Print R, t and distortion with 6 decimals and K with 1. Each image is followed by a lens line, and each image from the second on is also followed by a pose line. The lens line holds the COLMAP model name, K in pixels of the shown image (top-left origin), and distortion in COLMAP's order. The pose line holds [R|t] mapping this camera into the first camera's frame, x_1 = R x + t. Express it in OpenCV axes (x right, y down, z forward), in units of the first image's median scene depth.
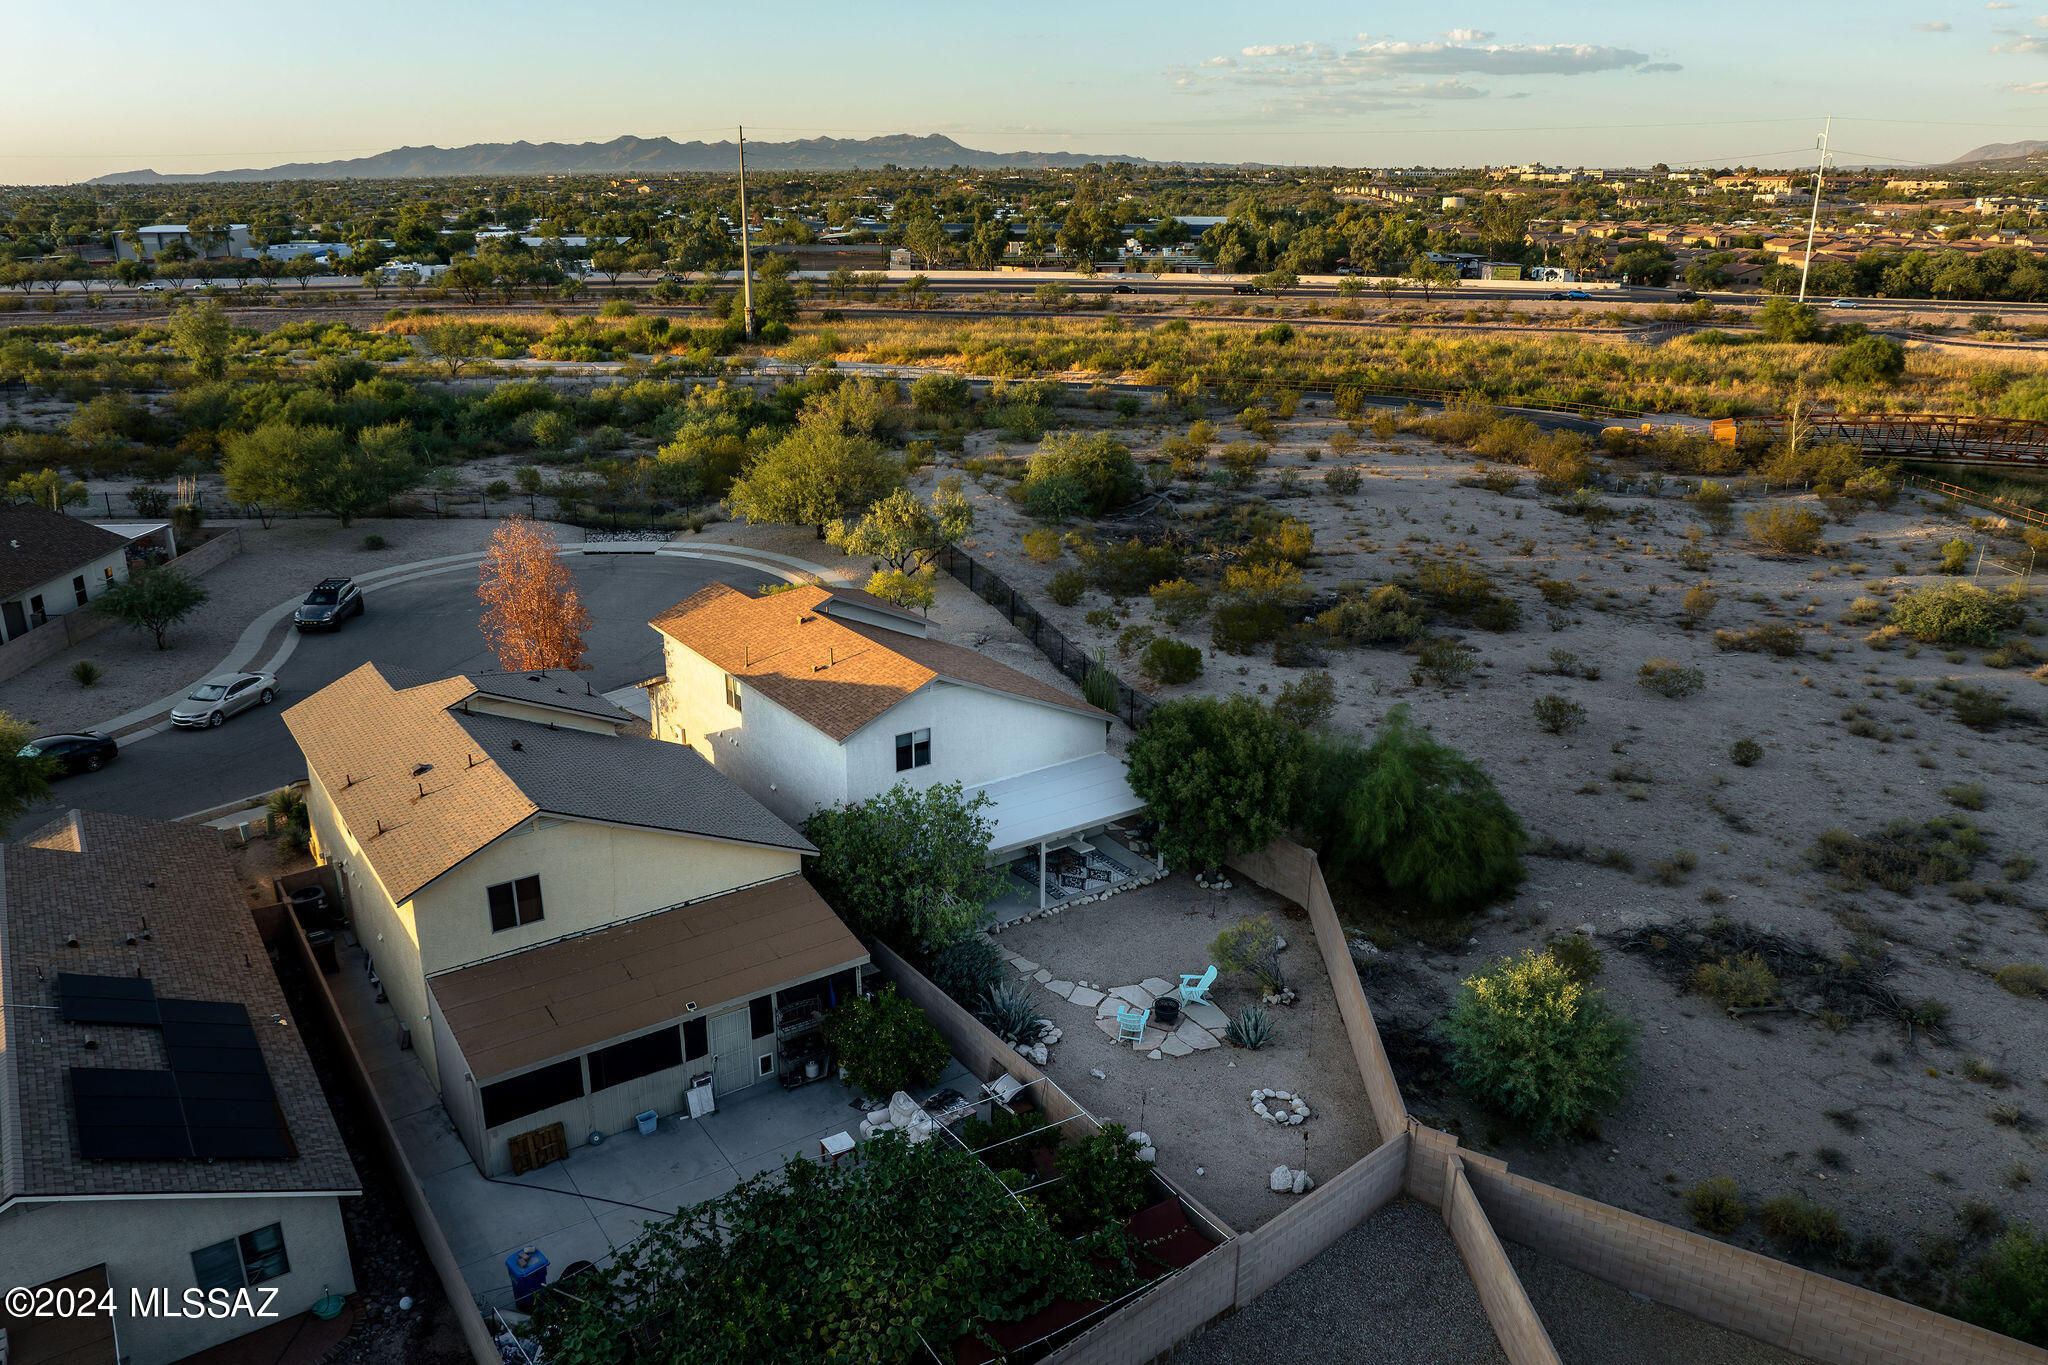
lens RADIAL K [[1445.9, 0, 1017.9], [0, 1445.9, 677.9], [0, 0, 1]] dist [-0.035496, -0.005698]
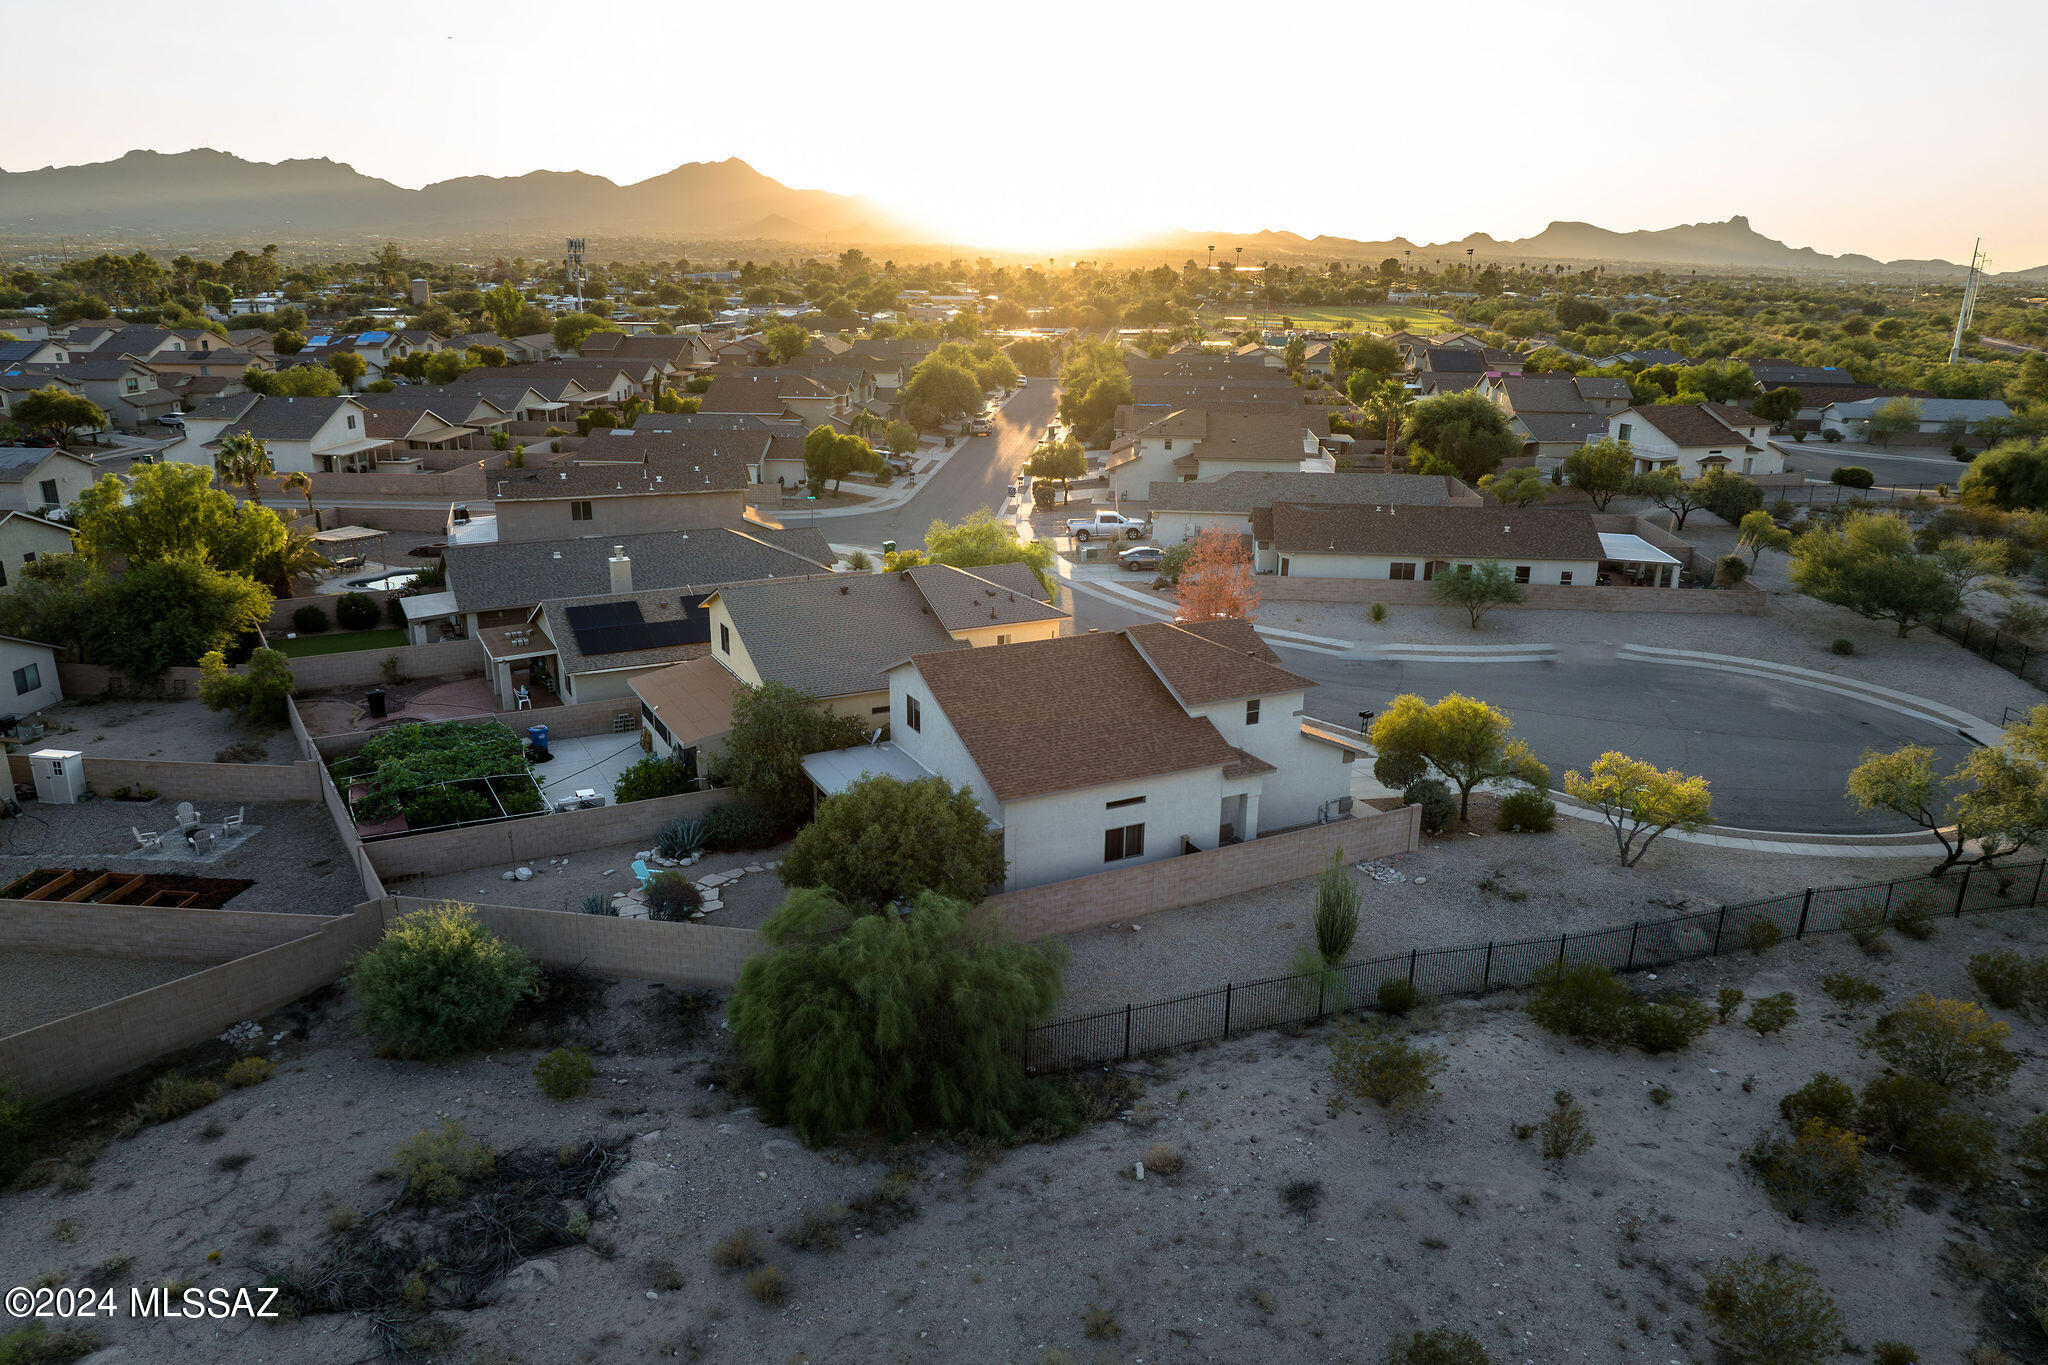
lens RADIAL K [[1453.7, 0, 1021.7], [0, 1453.7, 736.9], [0, 0, 1]] dist [-0.040431, -0.003862]
pose [[-0.136609, 0.311260, -0.940455, 0.972340], [-0.331276, 0.880344, 0.339486, -0.342605], [0.933592, 0.357927, -0.017150, 1.021247]]
